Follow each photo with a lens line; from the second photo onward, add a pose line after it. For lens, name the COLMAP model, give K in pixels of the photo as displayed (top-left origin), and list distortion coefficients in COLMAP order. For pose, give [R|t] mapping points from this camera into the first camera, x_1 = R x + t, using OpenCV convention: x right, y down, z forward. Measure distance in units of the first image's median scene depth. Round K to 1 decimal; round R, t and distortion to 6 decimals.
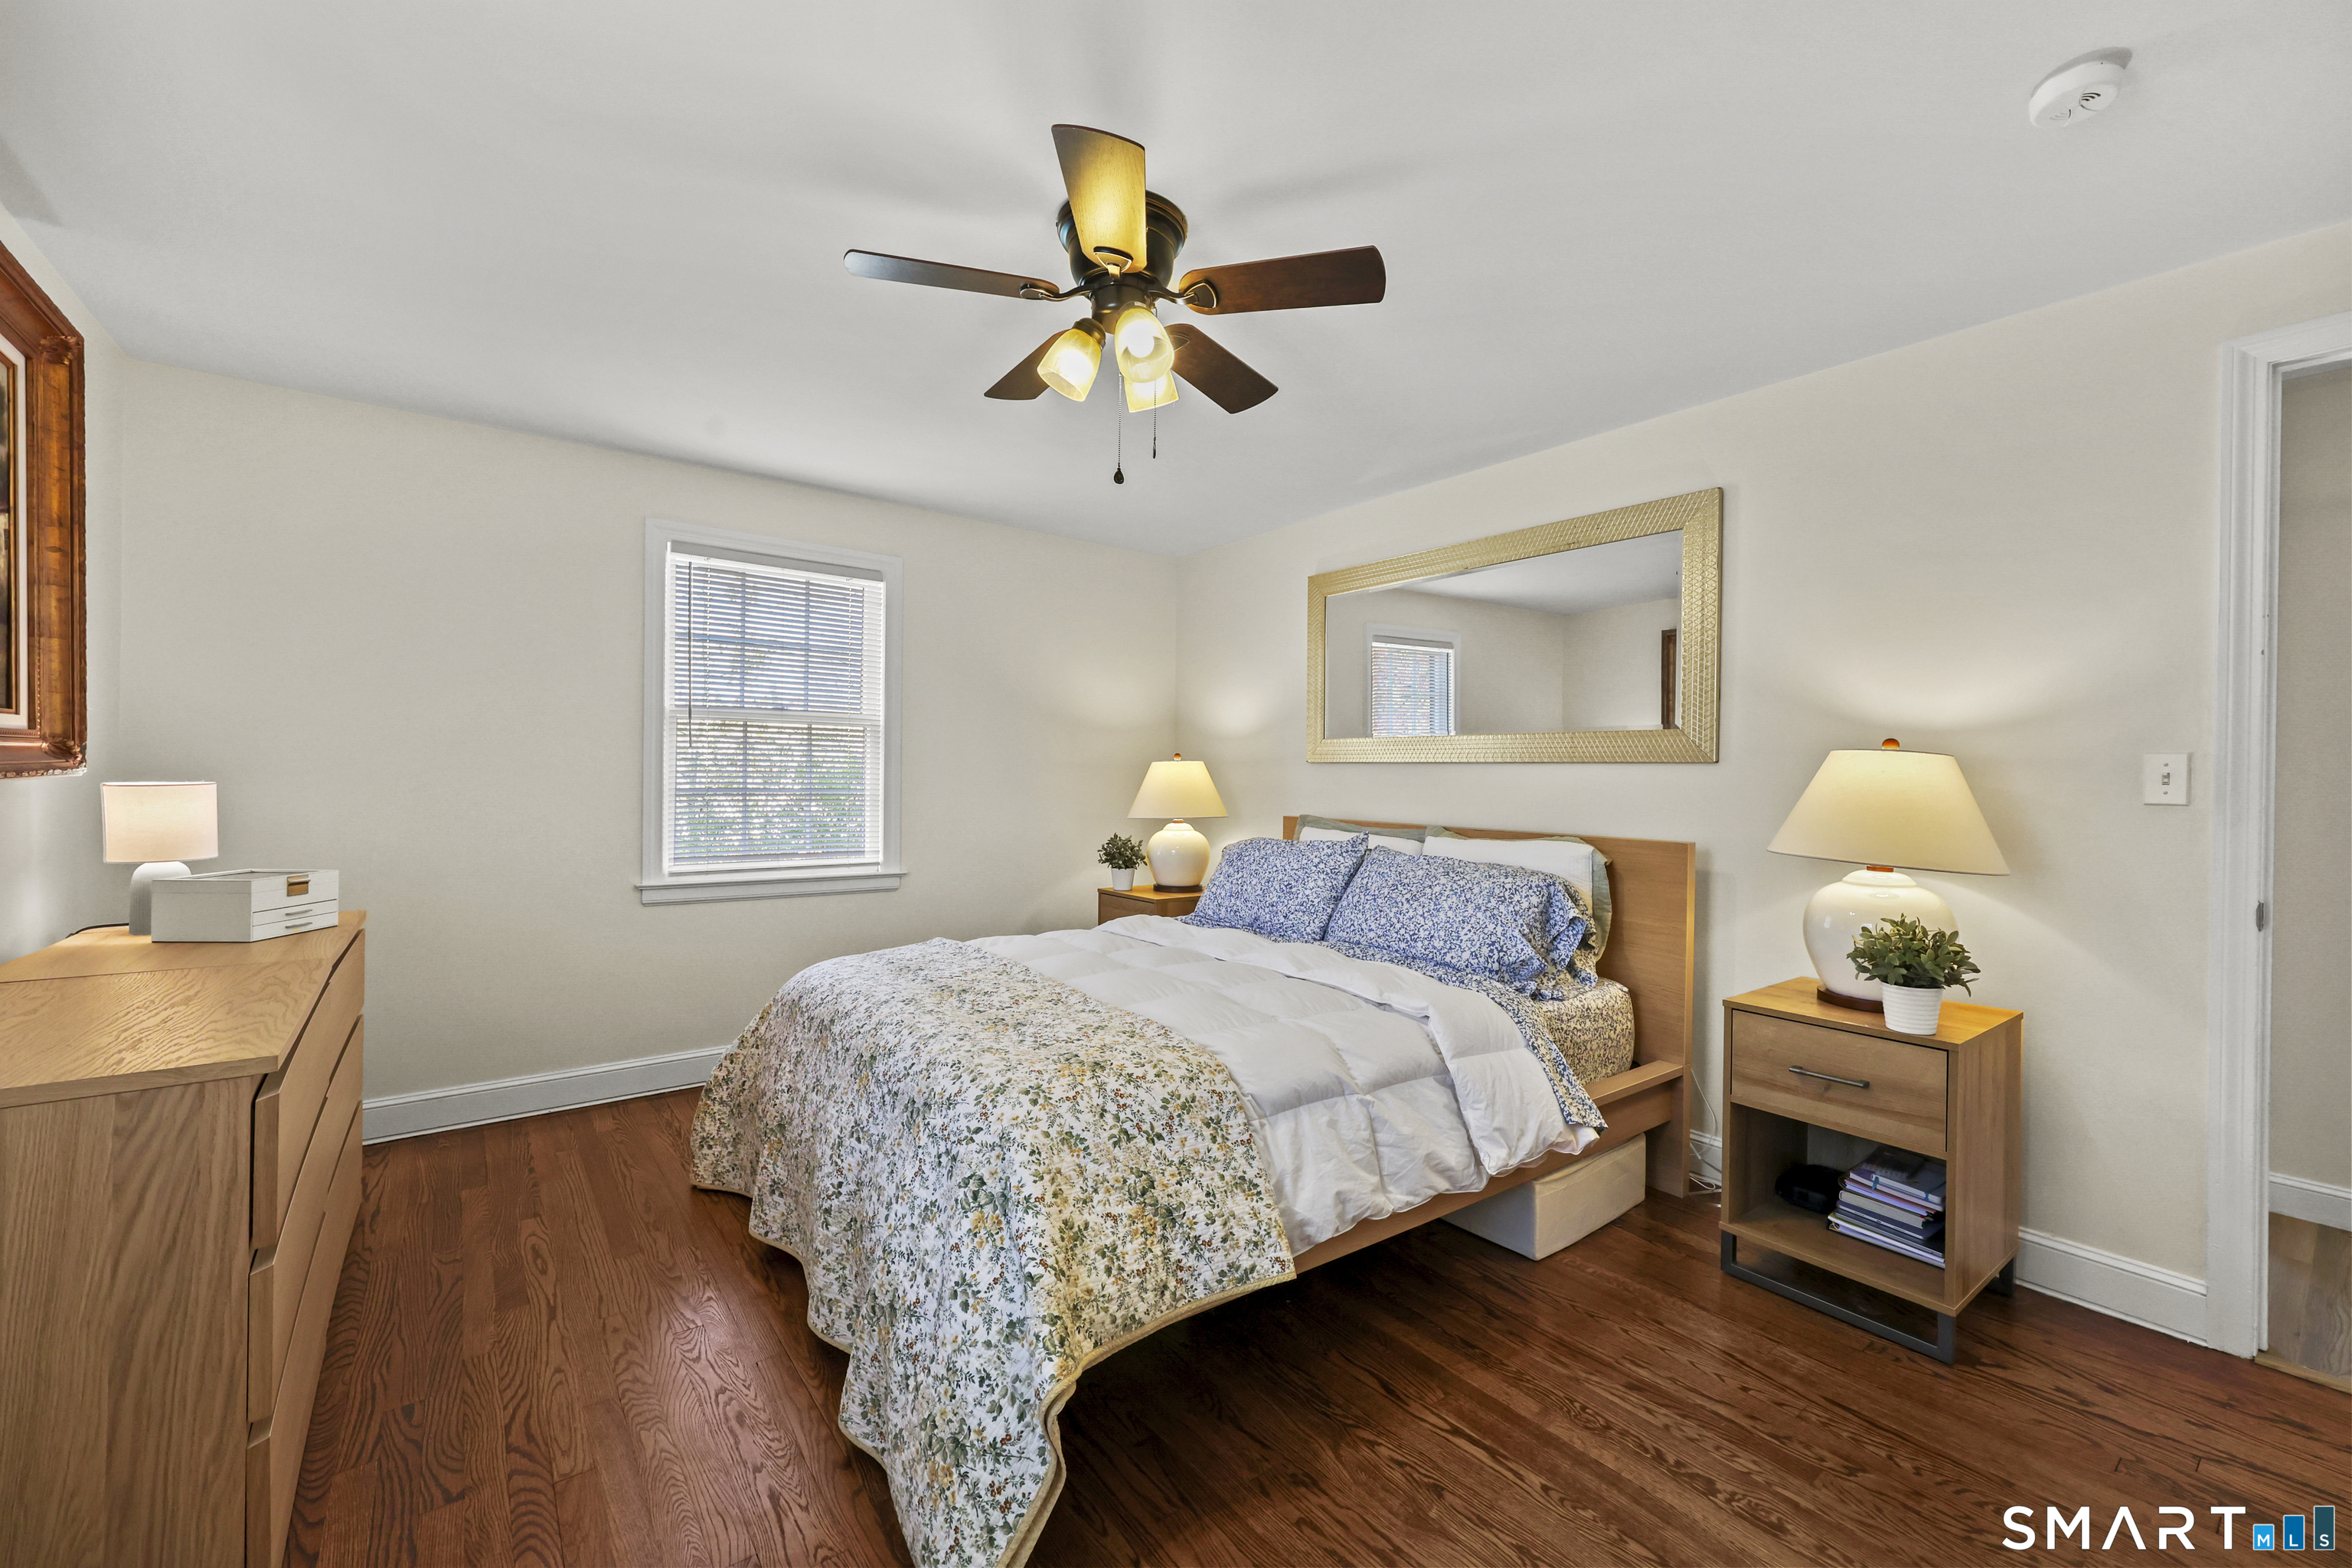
lens RADIAL K [[955.1, 0, 1176.0], [0, 955.1, 784.0], [0, 0, 1]] dist [-0.000095, 0.000052]
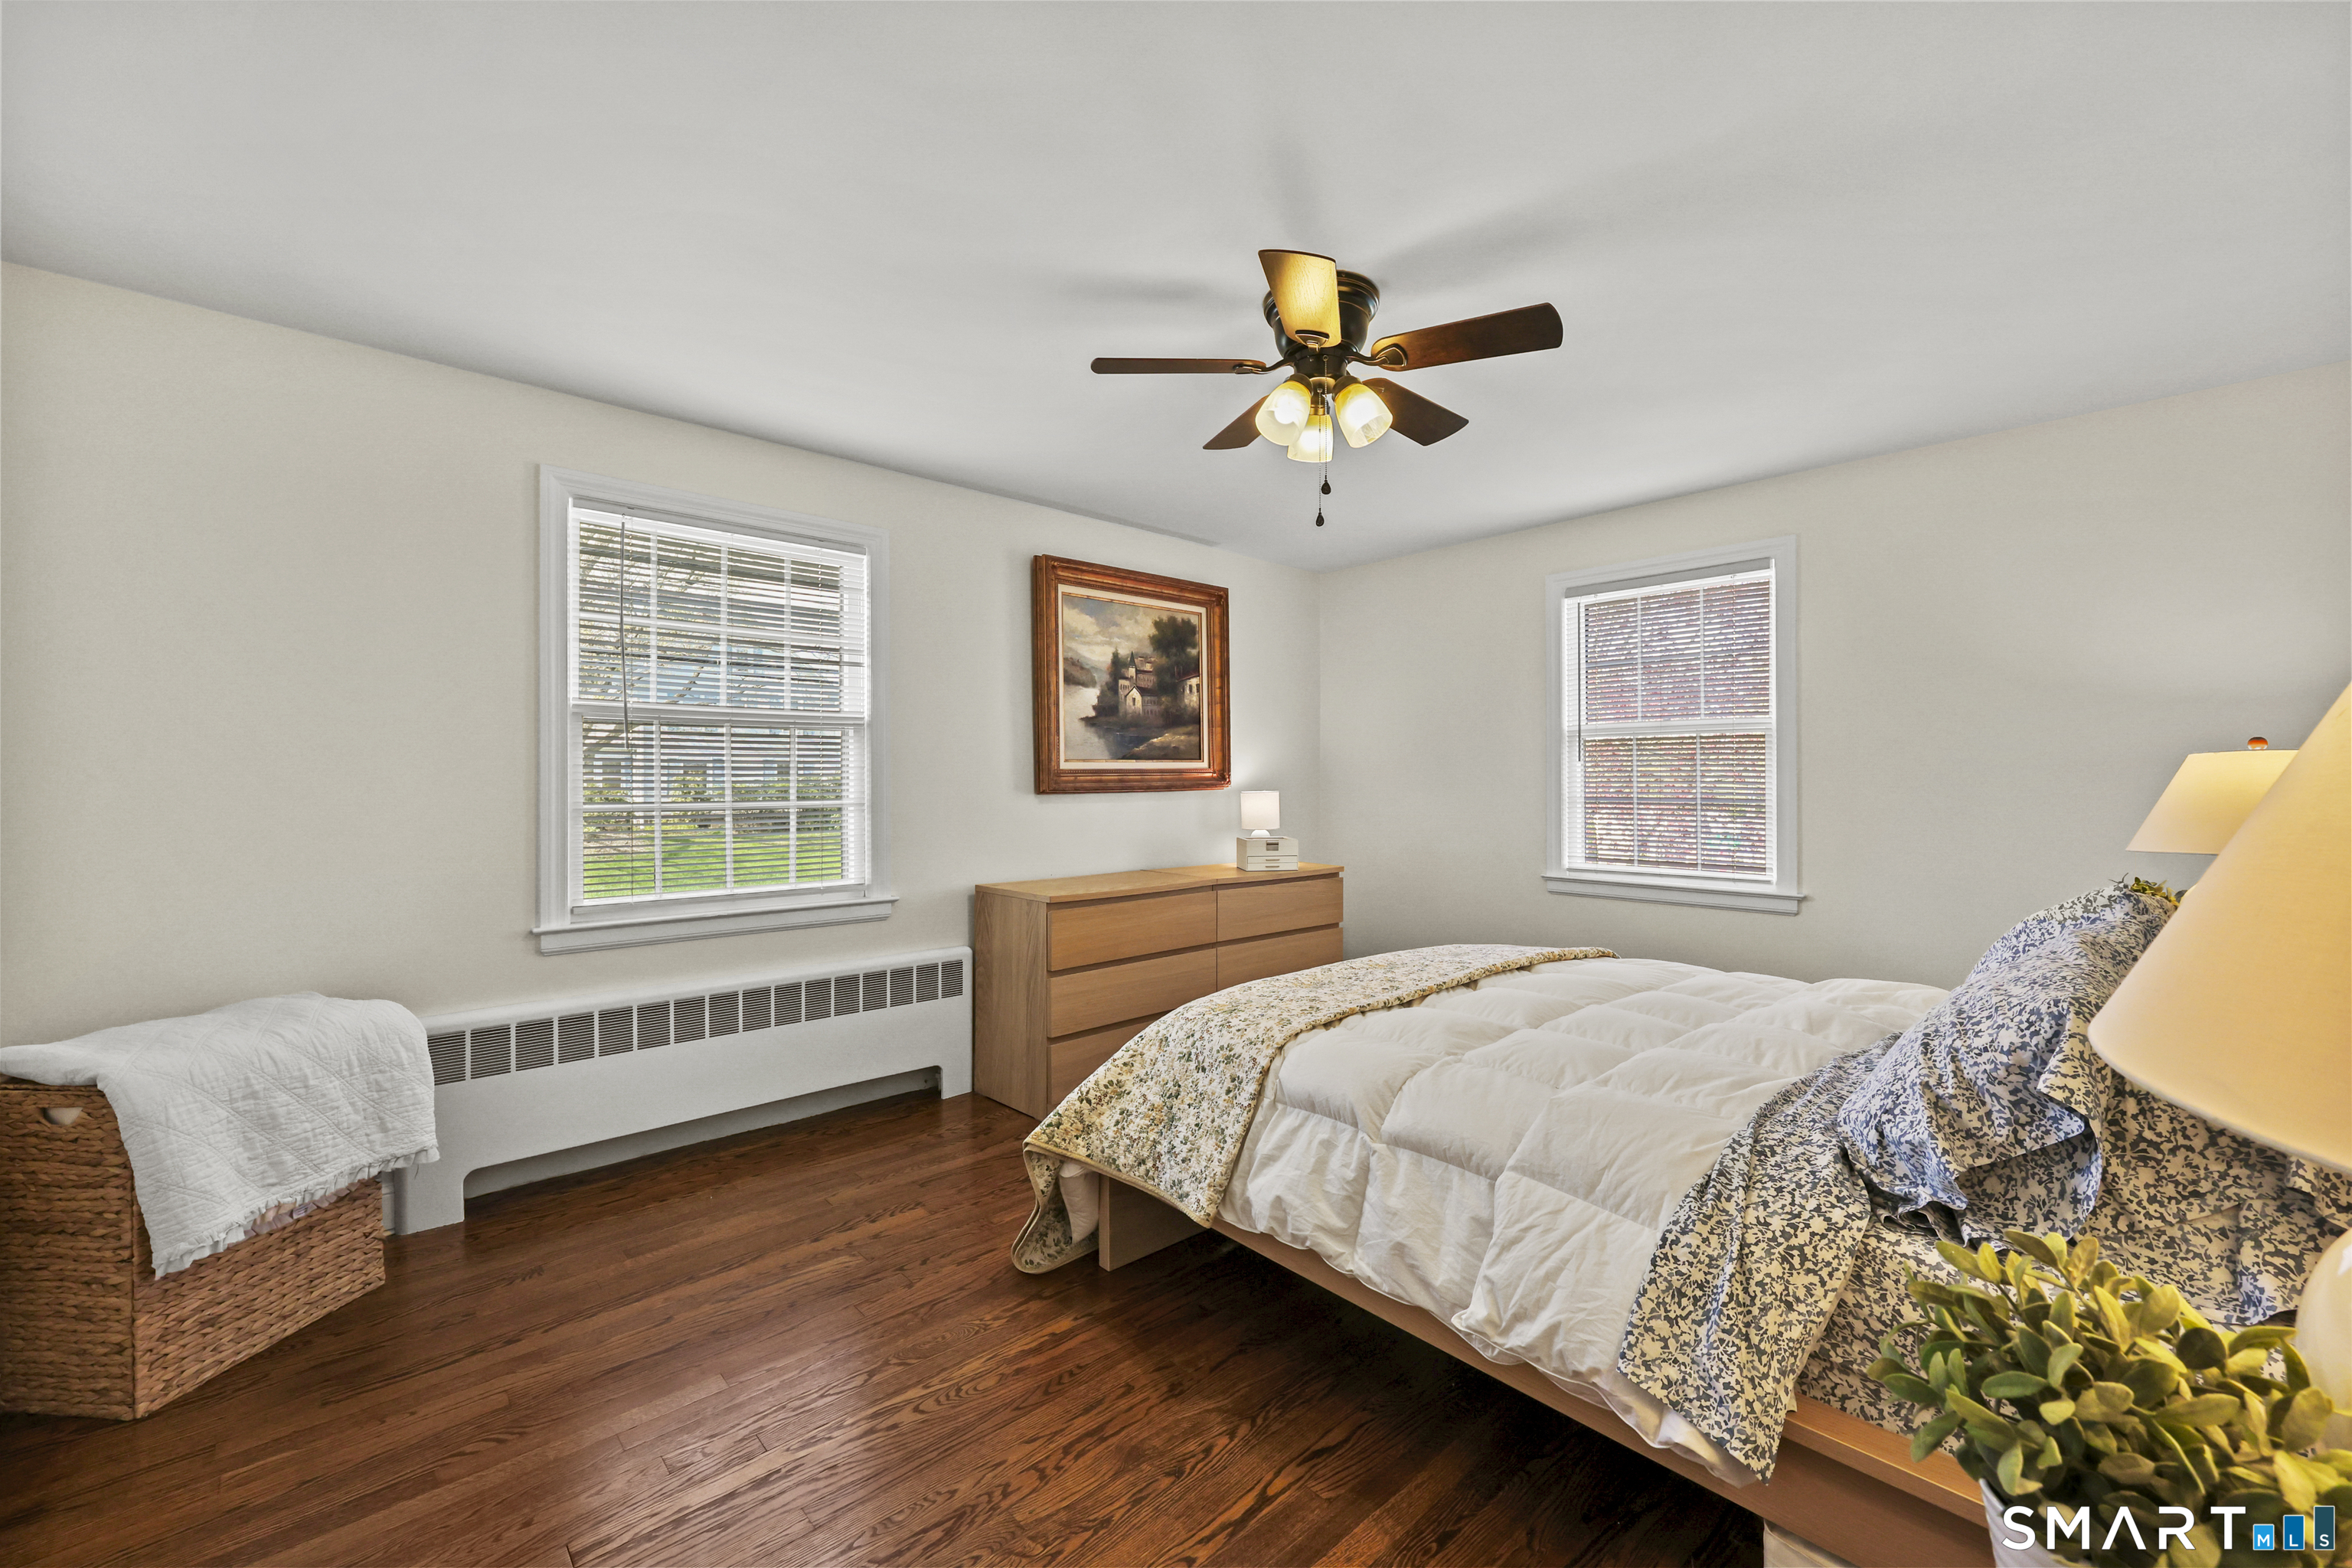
lens RADIAL K [[955.1, 0, 1176.0], [0, 955.1, 784.0], [0, 0, 1]] dist [-0.000095, 0.000052]
pose [[0.071689, -0.011370, -0.997362, 1.102696], [-0.004473, 0.999921, -0.011721, 0.007878], [0.997417, 0.005302, 0.071633, 0.777784]]
